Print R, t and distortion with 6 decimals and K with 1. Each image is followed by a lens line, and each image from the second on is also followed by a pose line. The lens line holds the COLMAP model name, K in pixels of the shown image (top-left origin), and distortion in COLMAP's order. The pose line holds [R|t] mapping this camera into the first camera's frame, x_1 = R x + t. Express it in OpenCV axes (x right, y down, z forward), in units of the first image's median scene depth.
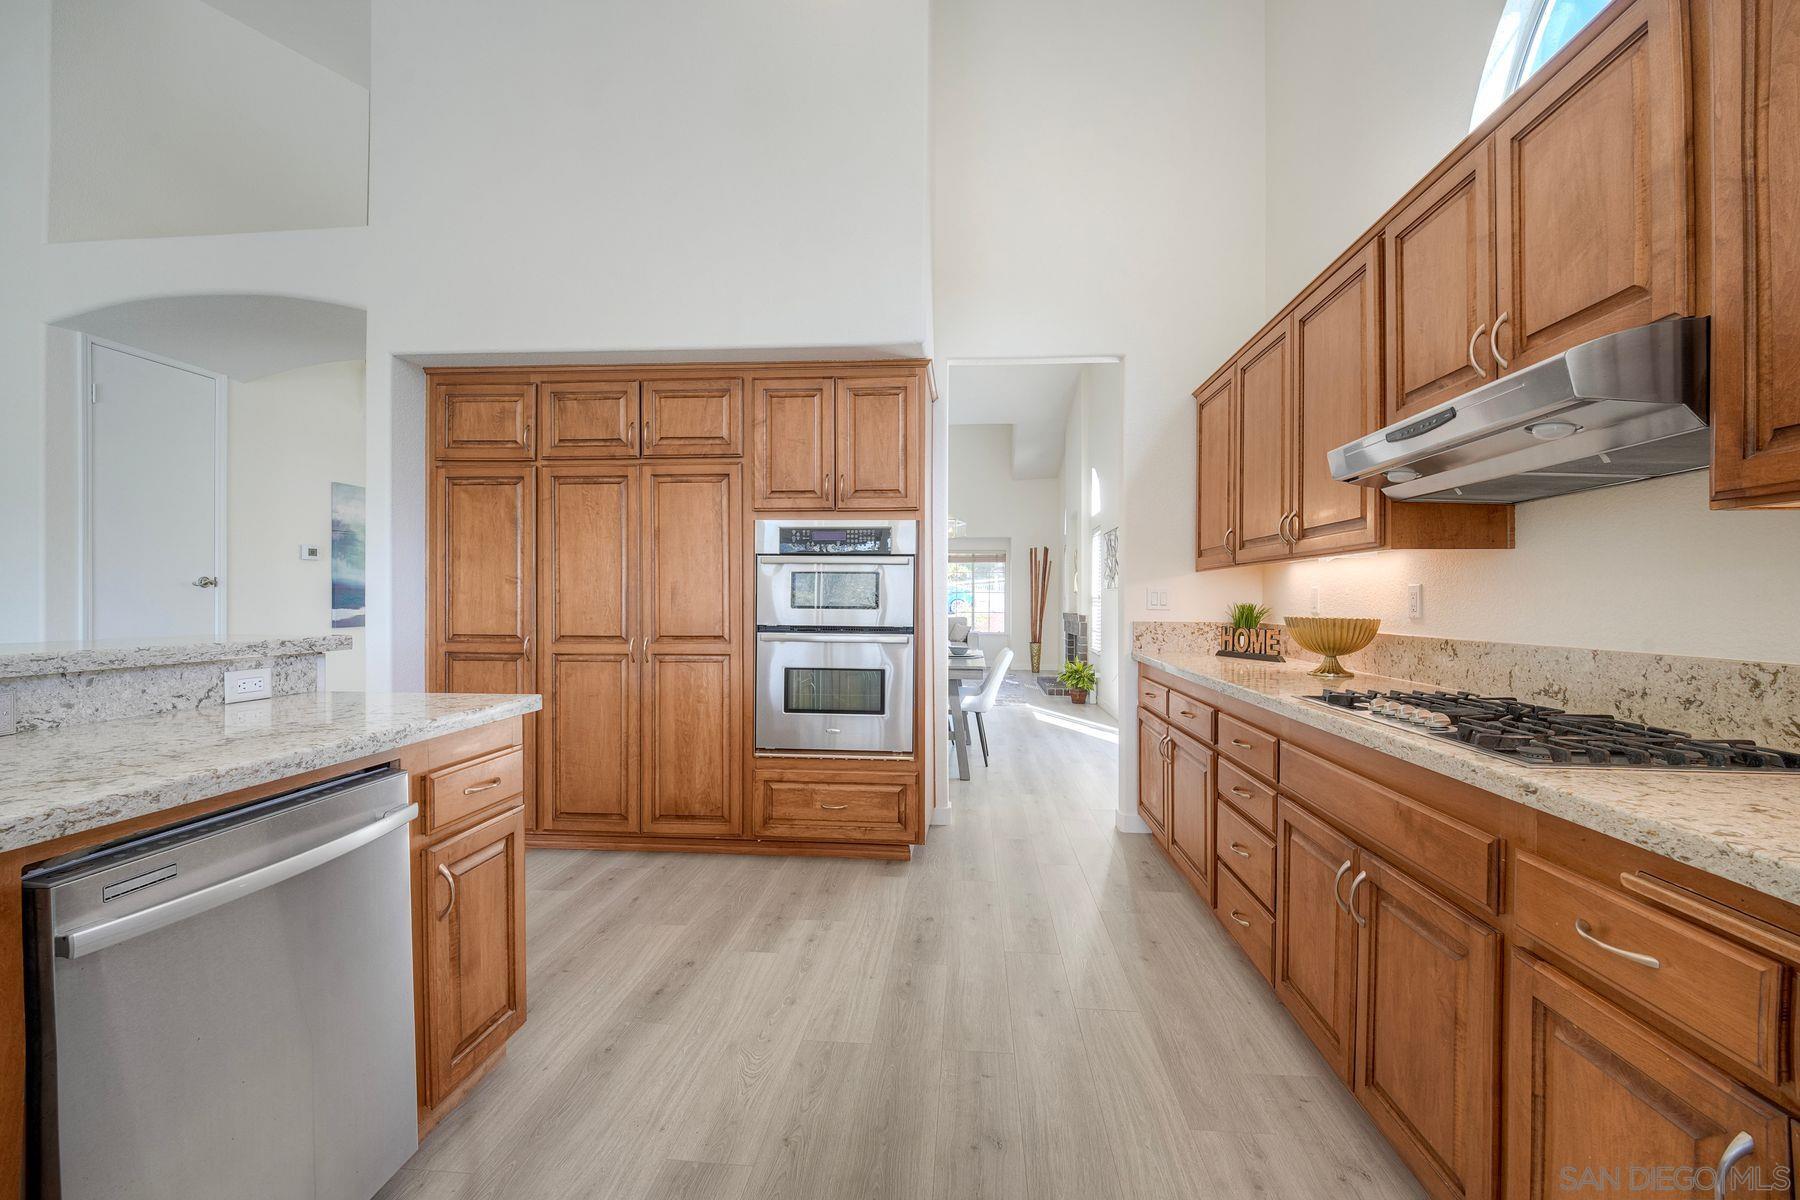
lens RADIAL K [[757.0, 0, 910.6], [0, 757.0, 599.4], [0, 0, 1]] dist [0.003022, -0.005450]
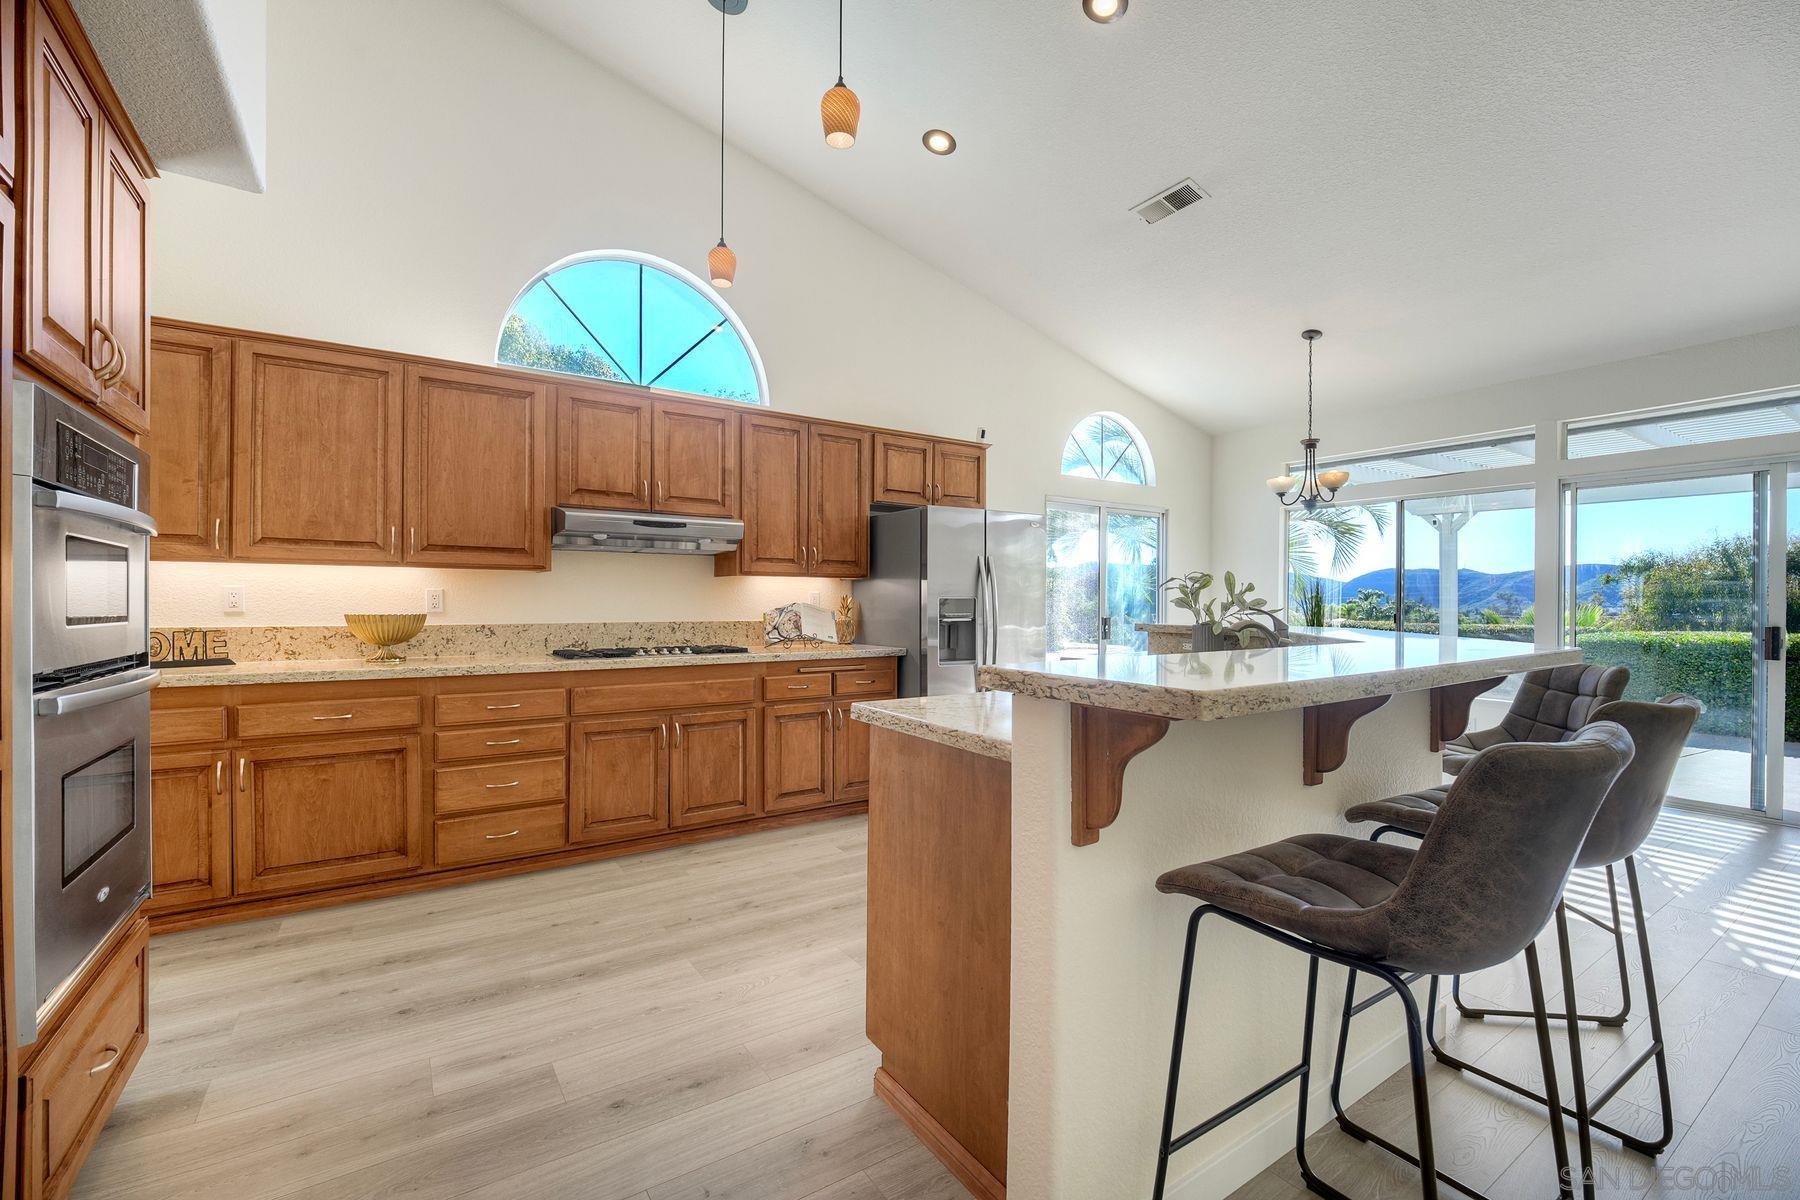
lens RADIAL K [[757.0, 0, 891.0], [0, 757.0, 603.7], [0, 0, 1]] dist [0.003022, -0.005450]
pose [[-0.621169, -0.002633, 0.783672, -0.787906], [-0.003807, 0.999993, 0.000342, 0.003415], [-0.783667, -0.002771, -0.621174, 0.969362]]
